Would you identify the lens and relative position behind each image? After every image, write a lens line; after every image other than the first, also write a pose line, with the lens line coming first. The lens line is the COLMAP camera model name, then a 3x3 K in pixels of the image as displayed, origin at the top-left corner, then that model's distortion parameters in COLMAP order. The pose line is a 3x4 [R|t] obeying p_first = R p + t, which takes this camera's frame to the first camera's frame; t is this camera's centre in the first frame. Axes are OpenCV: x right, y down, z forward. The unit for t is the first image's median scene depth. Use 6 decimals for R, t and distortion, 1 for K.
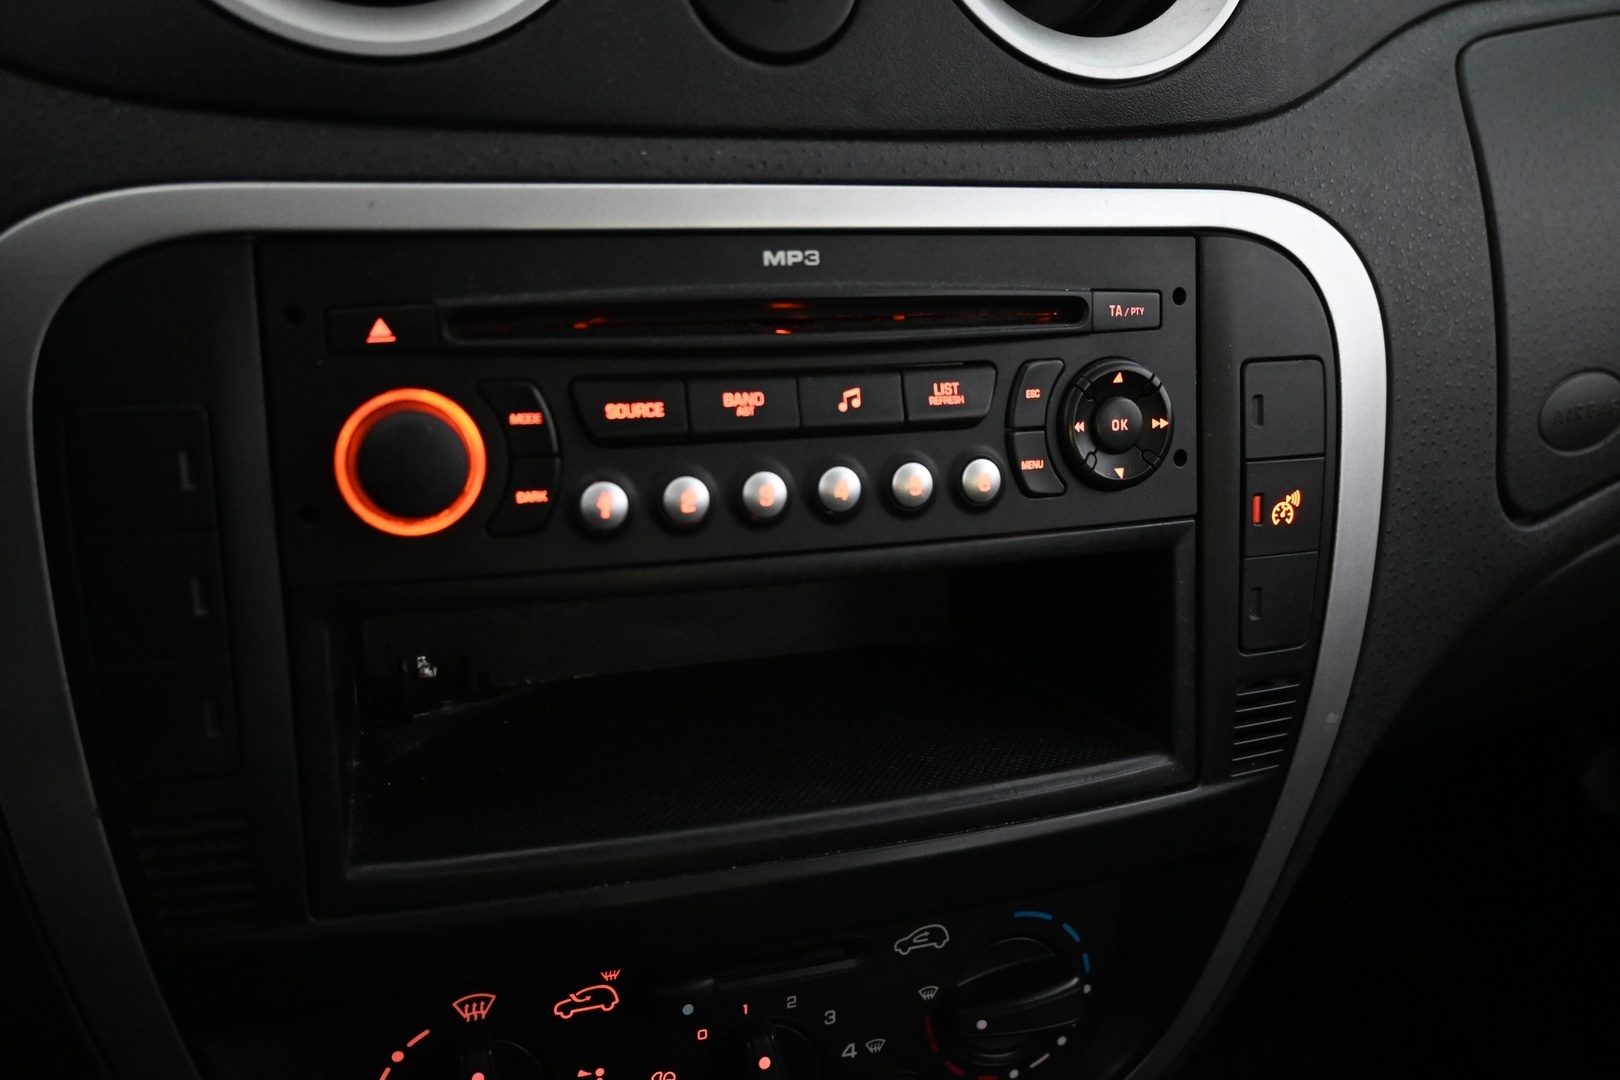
lens RADIAL K [[1476.7, 0, 800.2], [0, 1476.7, 536.6], [0, 0, 1]] dist [-0.009082, 0.000000]
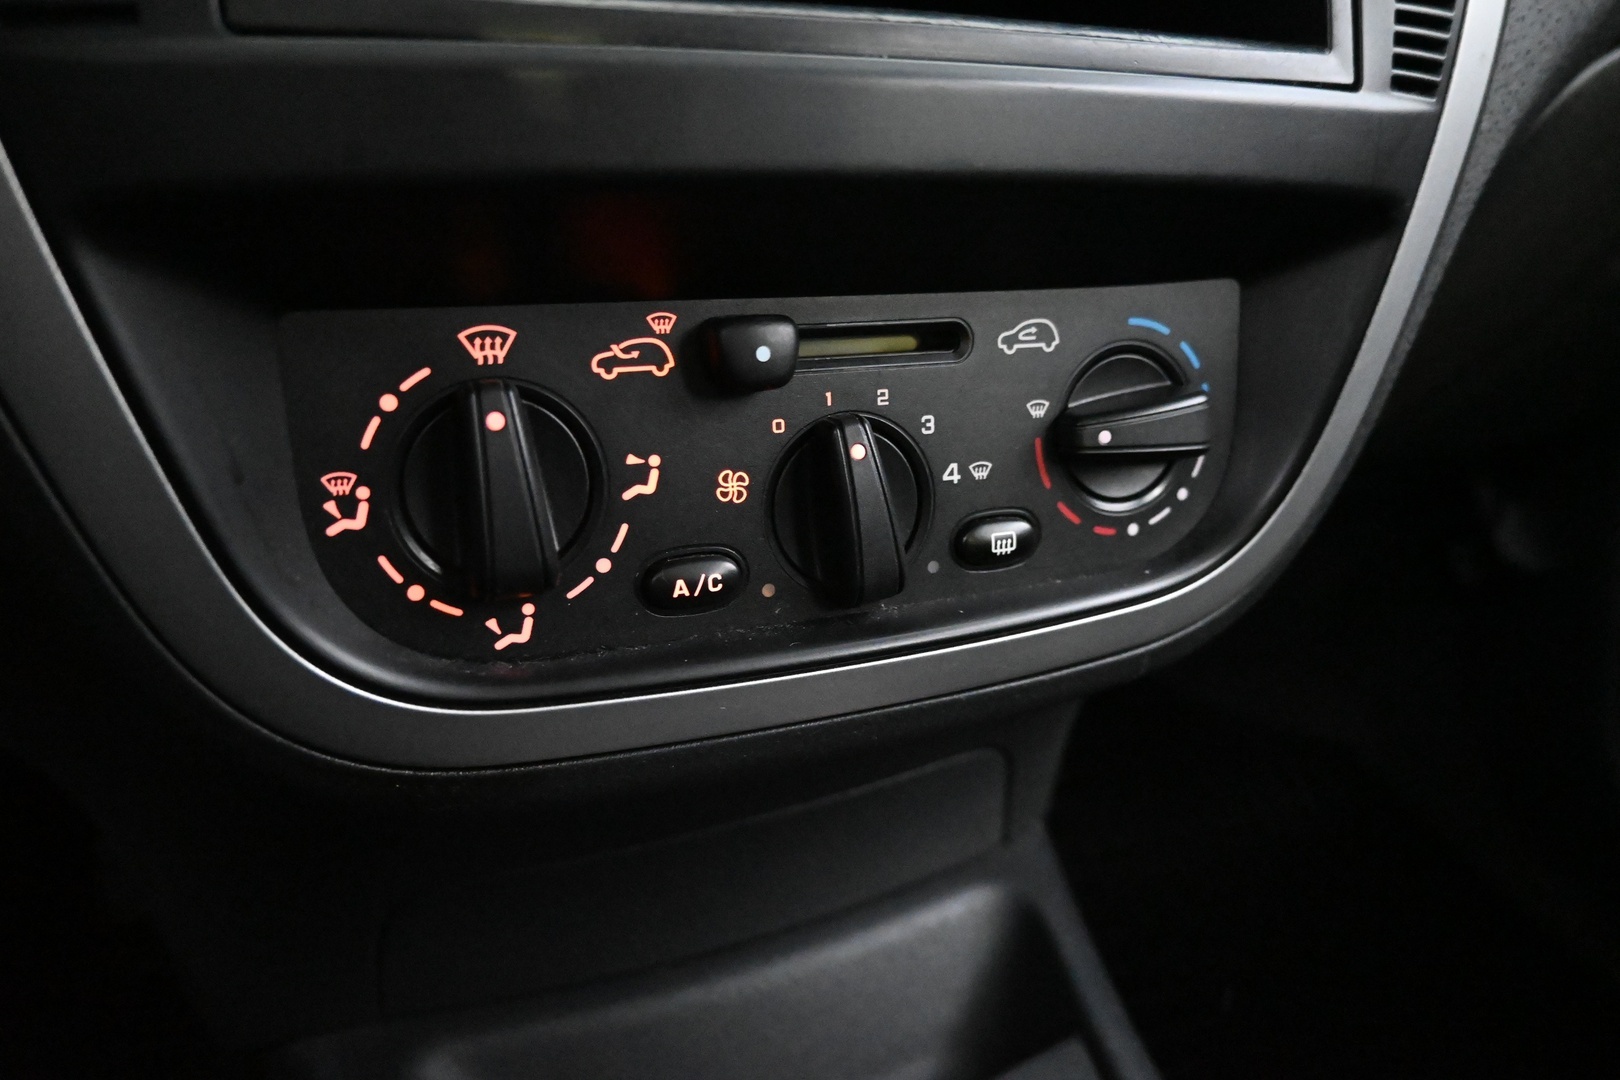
lens RADIAL K [[1109.5, 0, 807.5], [0, 1109.5, 539.4], [0, 0, 1]] dist [-0.004677, 0.002361]
pose [[0.997981, -0.056077, 0.029827, -0.076757], [0.057274, 0.997520, -0.040920, 0.453352], [-0.027458, 0.042546, 0.998717, 0.418471]]
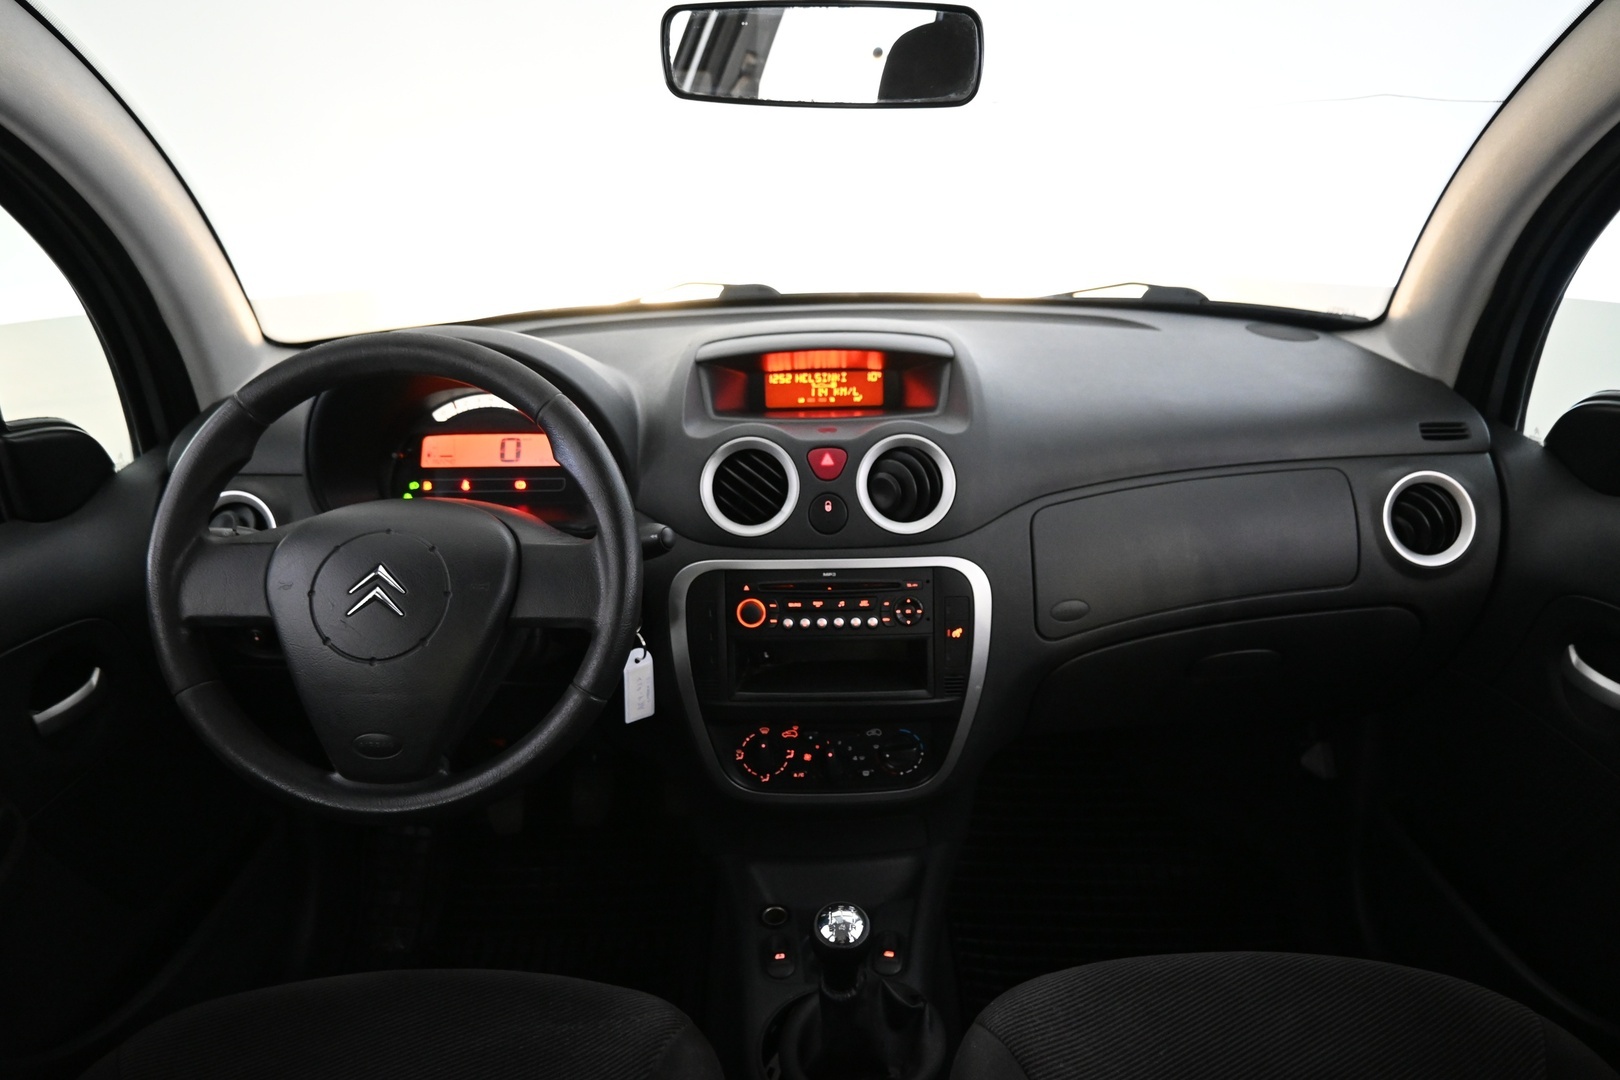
lens RADIAL K [[1109.5, 0, 815.2], [0, 1109.5, 540.1], [0, 0, 1]] dist [-0.004677, 0.002361]
pose [[0.939264, 0.047118, -0.339944, 1.043978], [-0.061006, 0.997678, -0.030277, -0.167441], [0.337729, 0.049177, 0.939958, -2.149783]]
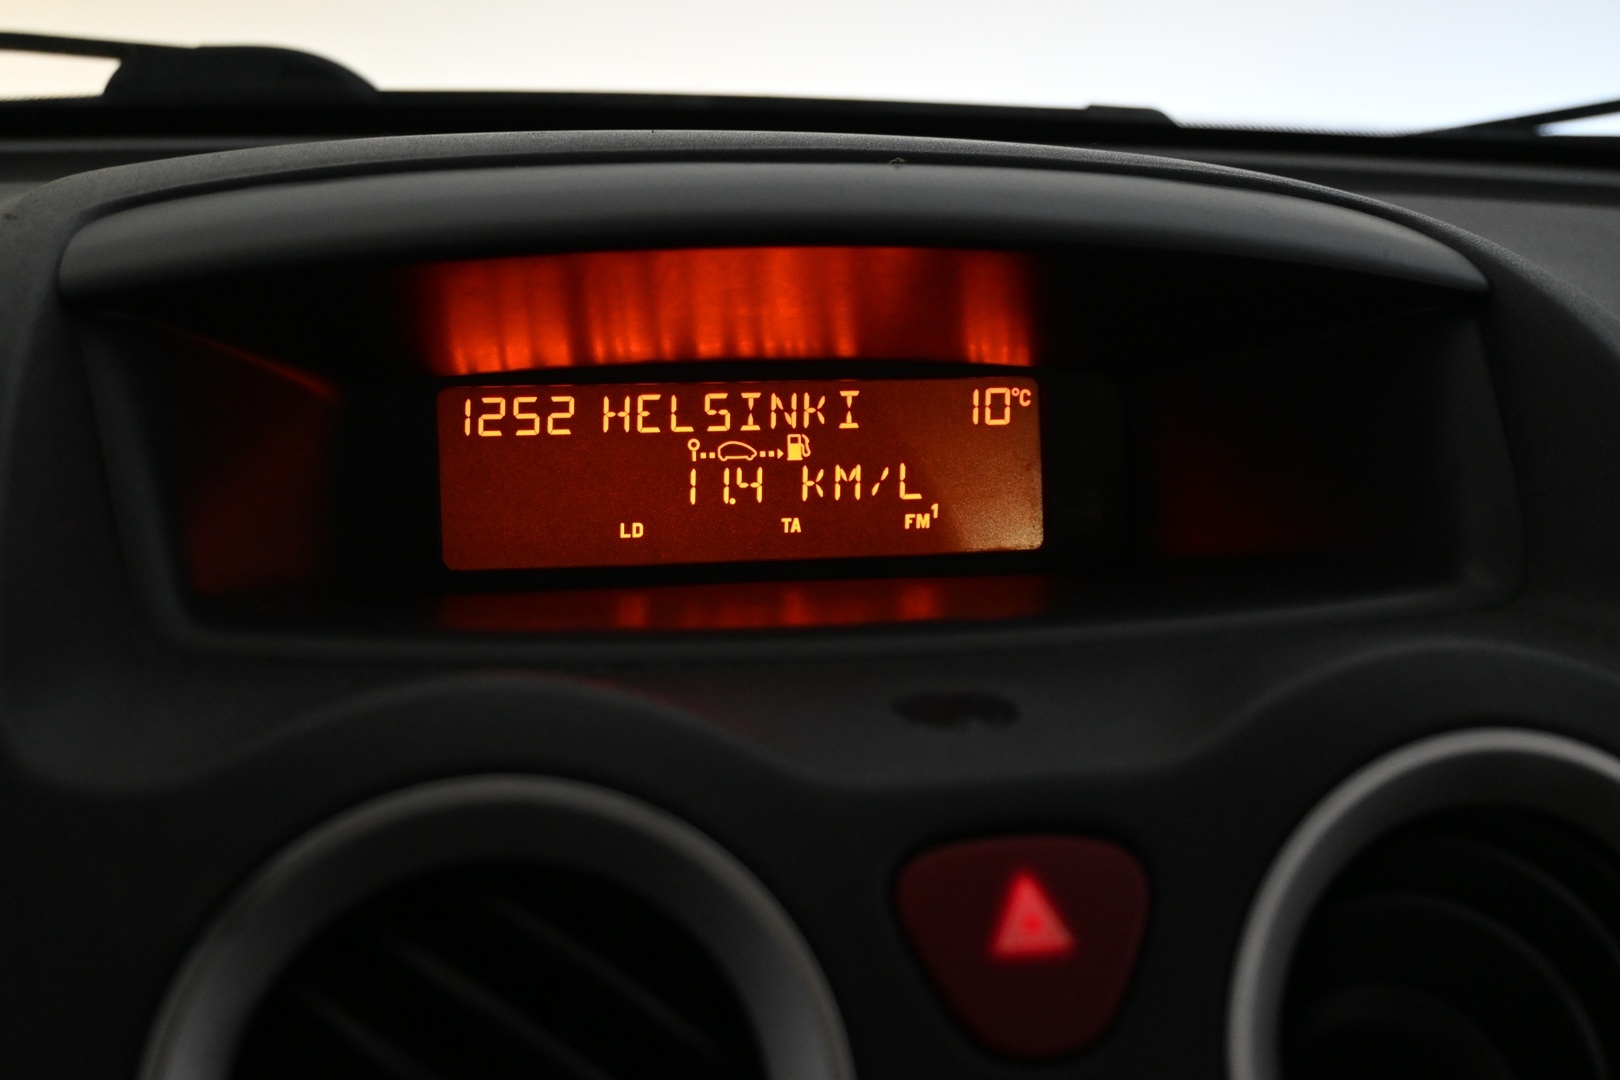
lens RADIAL K [[2513.3, 0, 795.5], [0, 2513.3, 541.0], [0, 0, 1]] dist [0.067030, 0.000000]
pose [[0.992188, -0.009385, -0.124401, 0.008019], [-0.011741, 0.985717, -0.168003, -0.475991], [0.124201, 0.168151, 0.977906, -0.211101]]
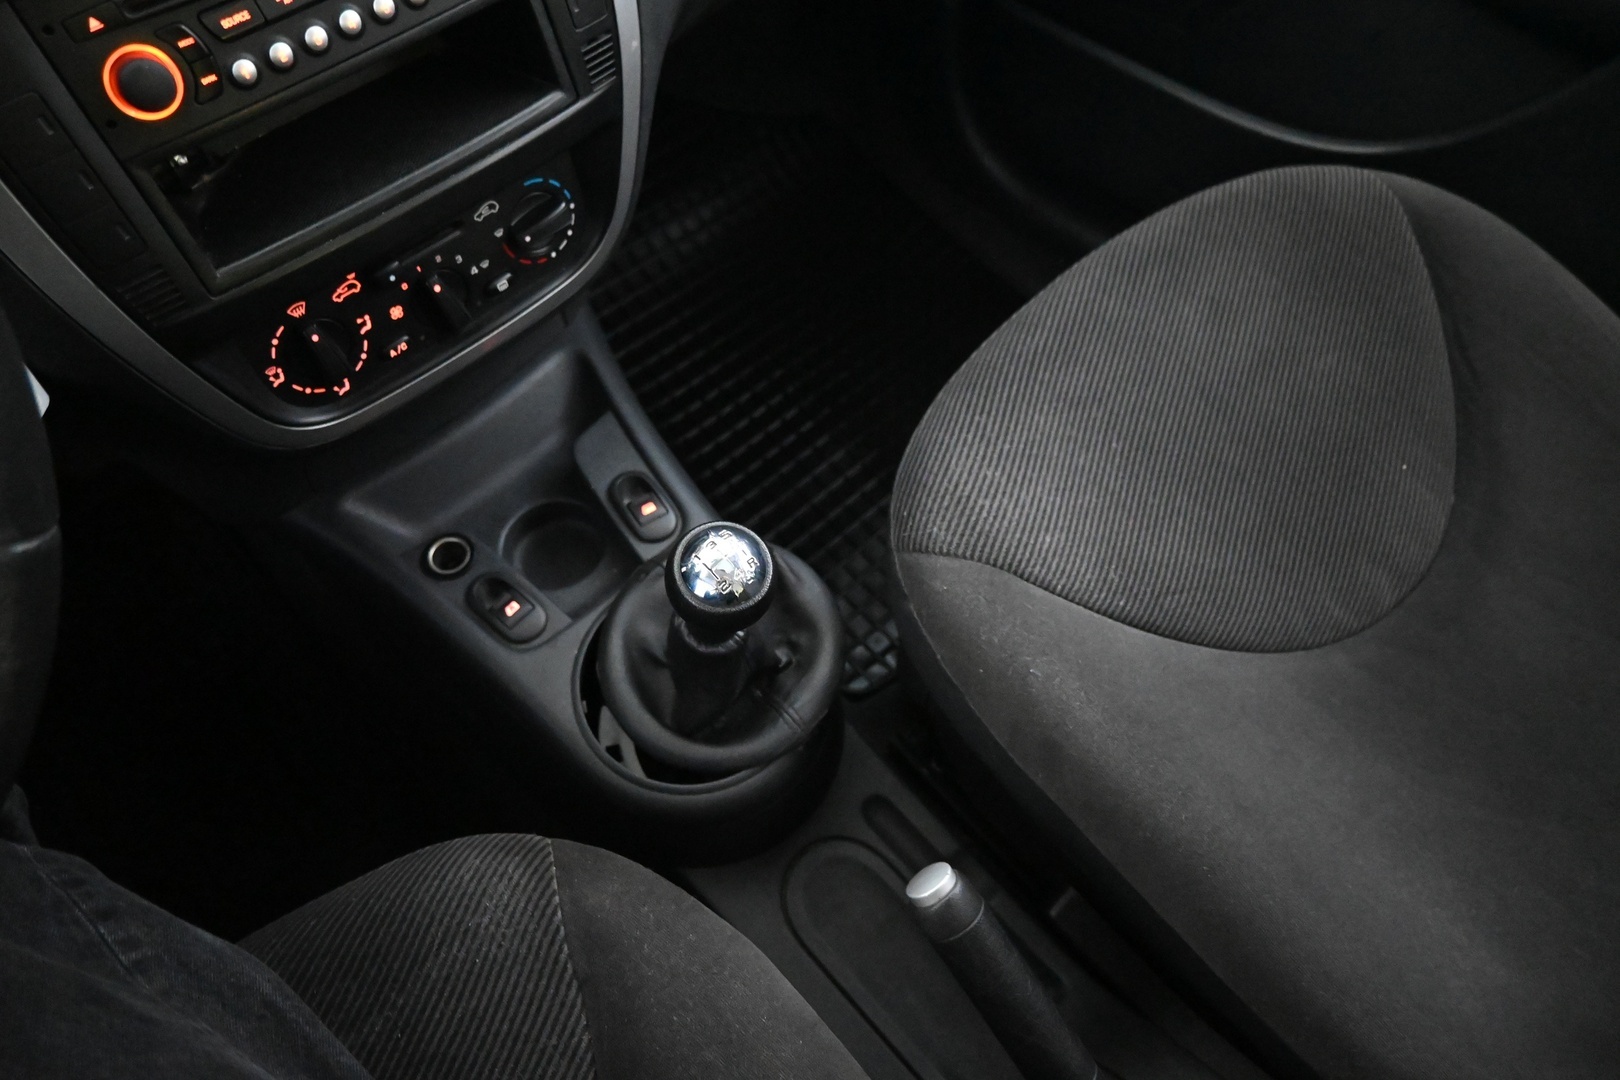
lens RADIAL K [[1109.5, 0, 812.2], [0, 1109.5, 550.1], [0, 0, 1]] dist [-0.004677, 0.002361]
pose [[0.914971, -0.373972, 0.151571, 0.097510], [0.215946, 0.771104, 0.598971, -0.229935], [-0.340875, -0.515310, 0.786295, -0.748916]]
